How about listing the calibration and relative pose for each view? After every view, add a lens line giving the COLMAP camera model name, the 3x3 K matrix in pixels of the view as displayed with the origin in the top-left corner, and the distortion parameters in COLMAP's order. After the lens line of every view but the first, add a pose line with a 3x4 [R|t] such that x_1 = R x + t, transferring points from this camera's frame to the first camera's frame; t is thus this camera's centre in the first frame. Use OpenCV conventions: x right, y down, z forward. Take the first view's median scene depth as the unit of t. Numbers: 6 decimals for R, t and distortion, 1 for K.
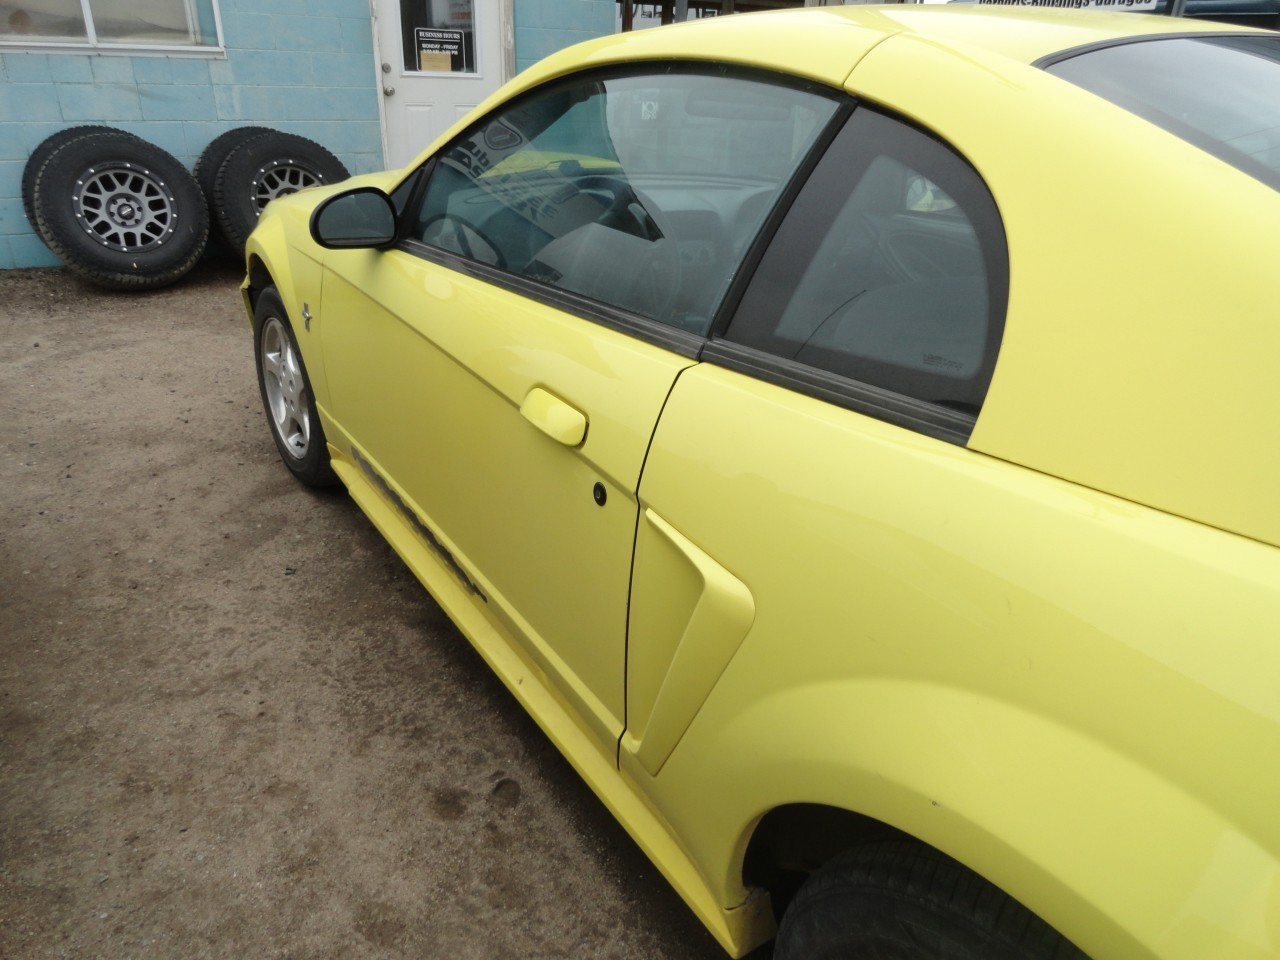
lens RADIAL K [[882.4, 0, 639.4], [0, 882.4, 482.6], [0, 0, 1]] dist [-0.005948, 0.005775]
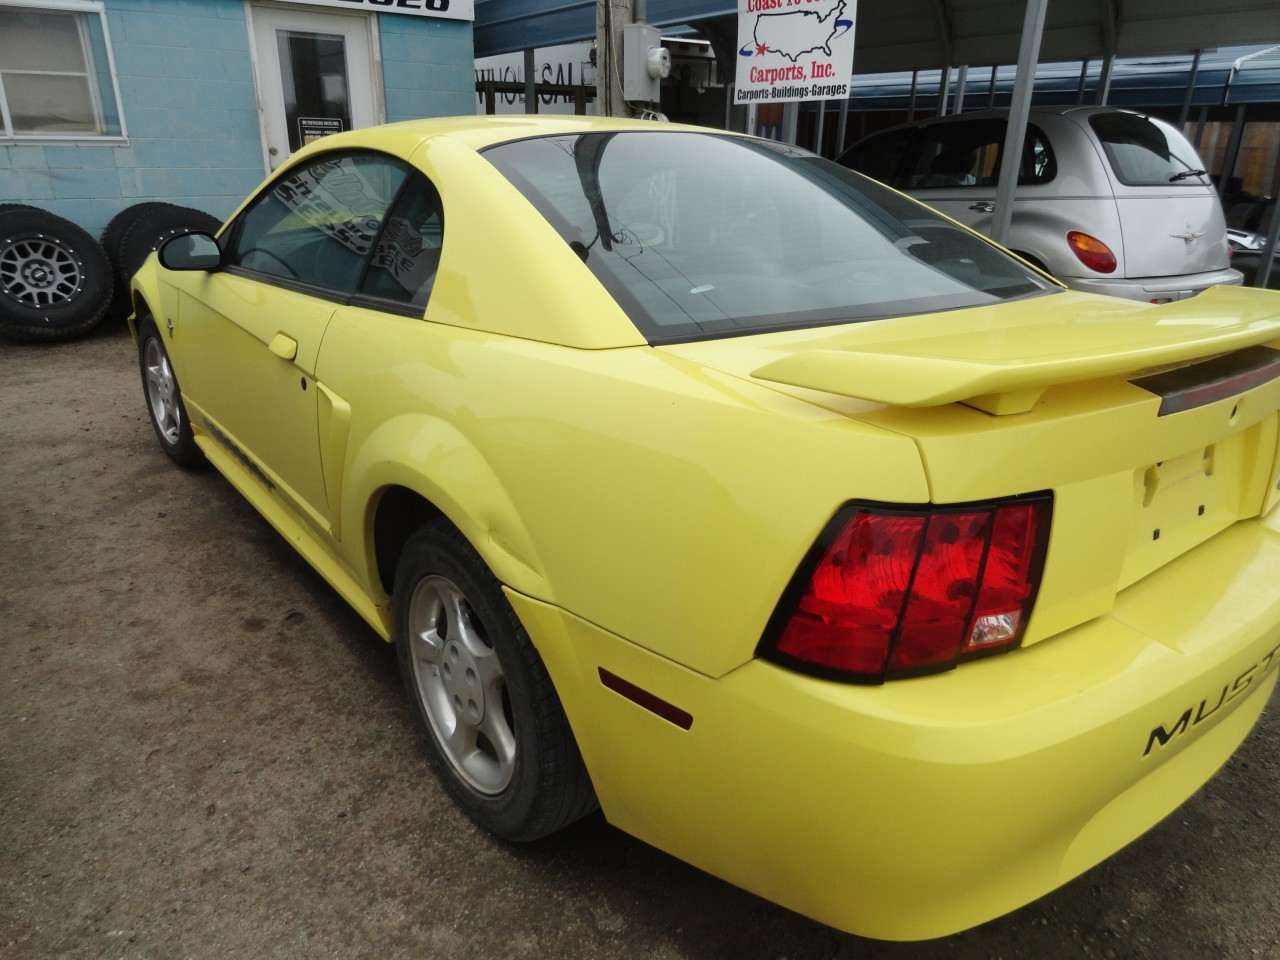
lens RADIAL K [[882.4, 0, 638.6], [0, 882.4, 481.0], [0, 0, 1]] dist [-0.005948, 0.005775]
pose [[0.996783, -0.042817, 0.067755, 0.268305], [0.047738, 0.996206, -0.072761, 0.198628], [-0.064383, 0.075762, 0.995045, -0.435537]]
